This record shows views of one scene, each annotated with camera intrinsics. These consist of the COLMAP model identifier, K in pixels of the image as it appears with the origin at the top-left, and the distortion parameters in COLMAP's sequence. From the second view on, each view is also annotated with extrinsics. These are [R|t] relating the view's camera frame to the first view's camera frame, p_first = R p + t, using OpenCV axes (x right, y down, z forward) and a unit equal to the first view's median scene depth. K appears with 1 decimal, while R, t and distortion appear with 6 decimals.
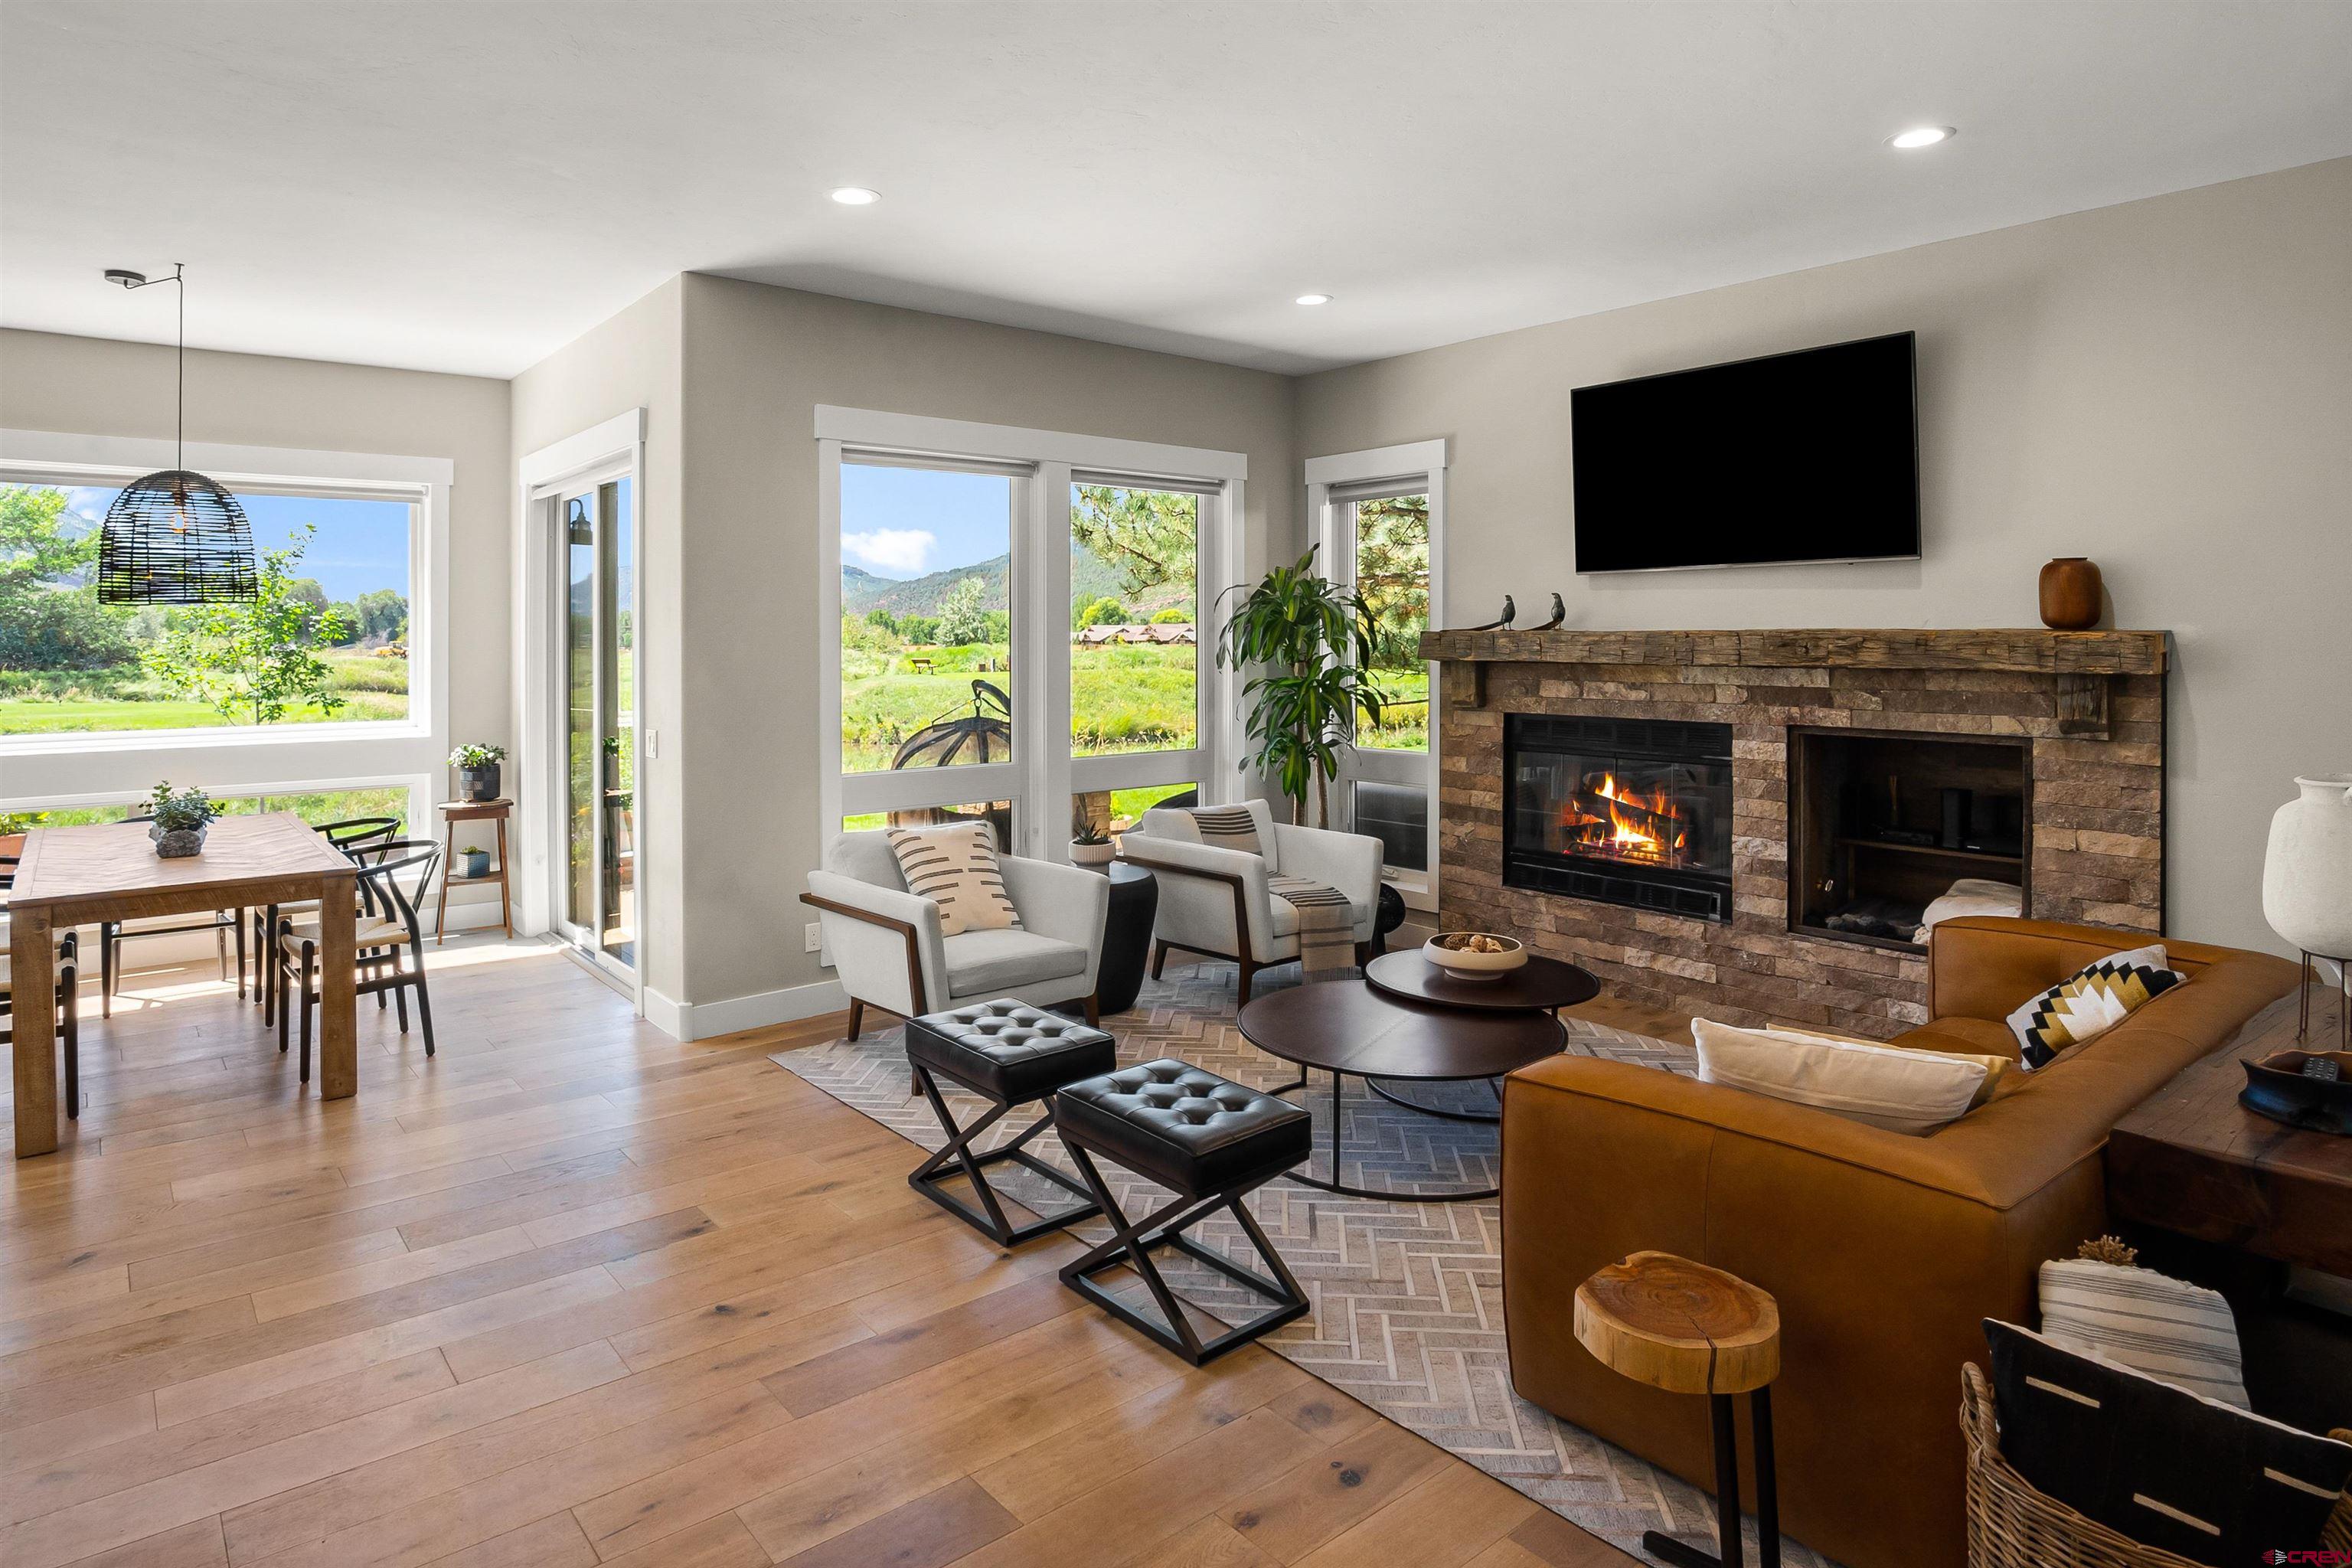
lens RADIAL K [[1357.3, 0, 1167.0], [0, 1357.3, 620.4], [0, 0, 1]] dist [-0.004984, 0.001394]
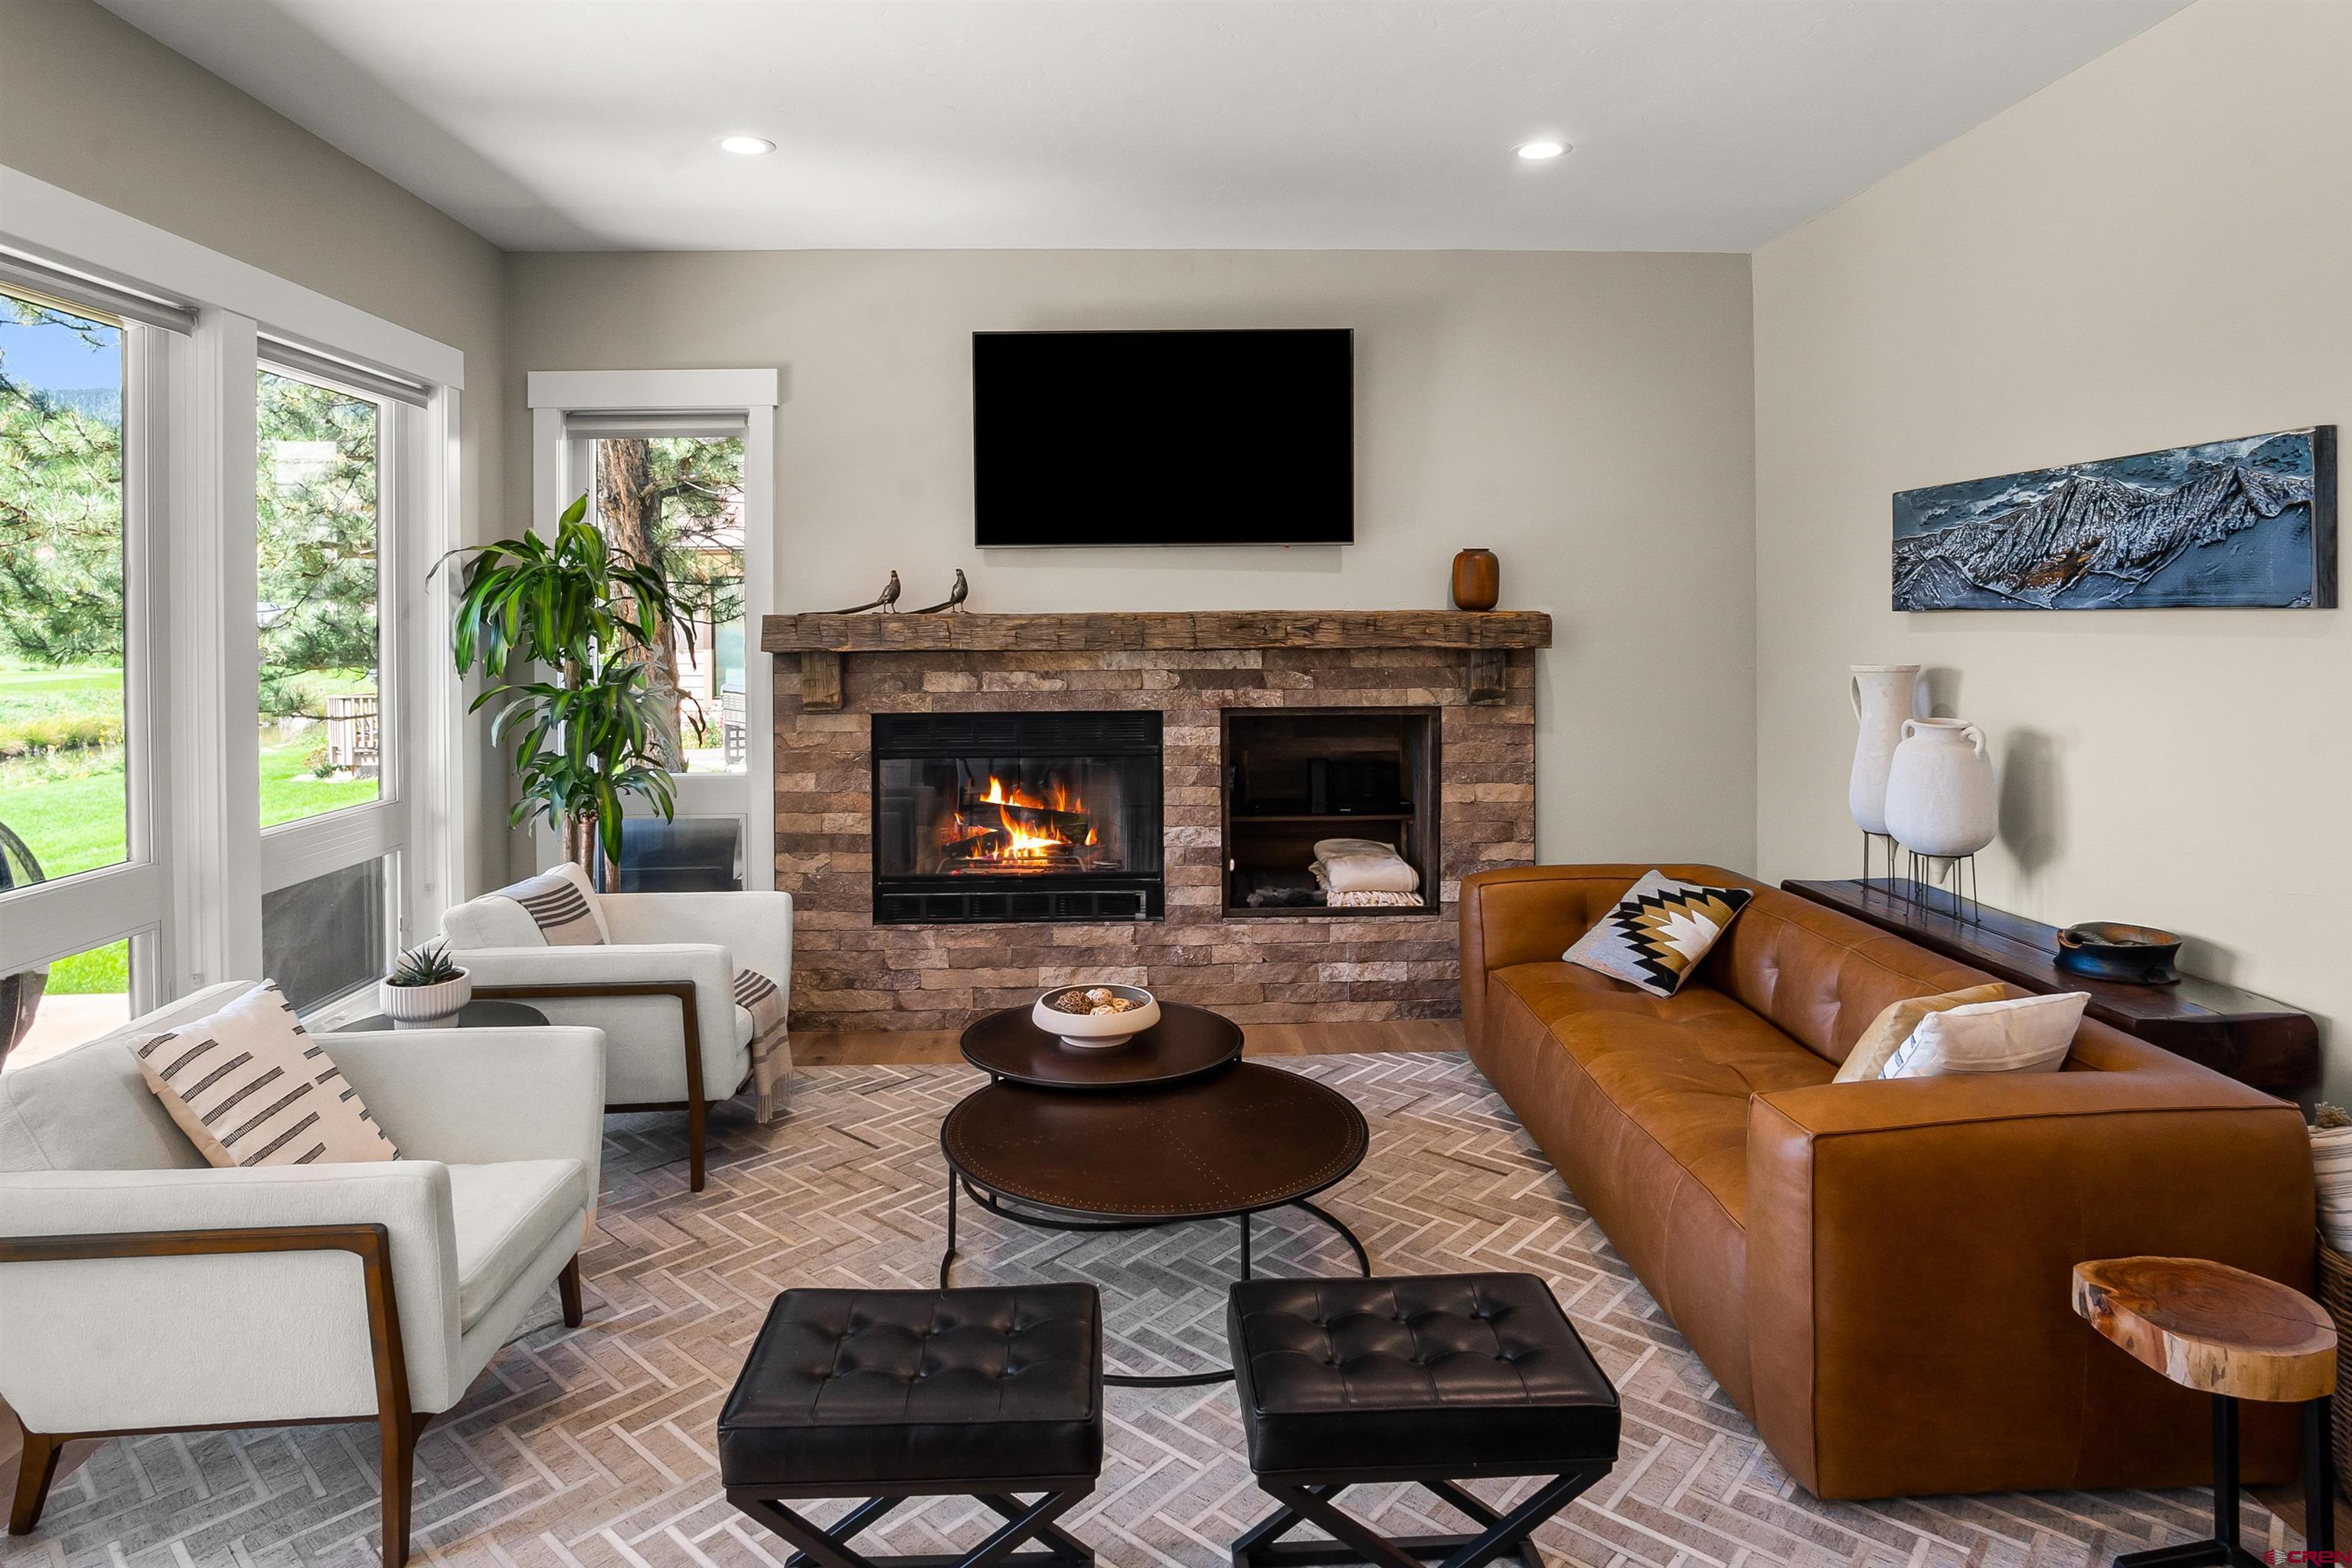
lens RADIAL K [[1357.3, 0, 1167.0], [0, 1357.3, 620.4], [0, 0, 1]] dist [-0.004984, 0.001394]
pose [[0.612460, -0.002815, 0.790497, -0.336680], [-0.002076, 0.999984, 0.005169, 0.008007], [-0.790499, -0.004807, 0.612444, 0.414537]]
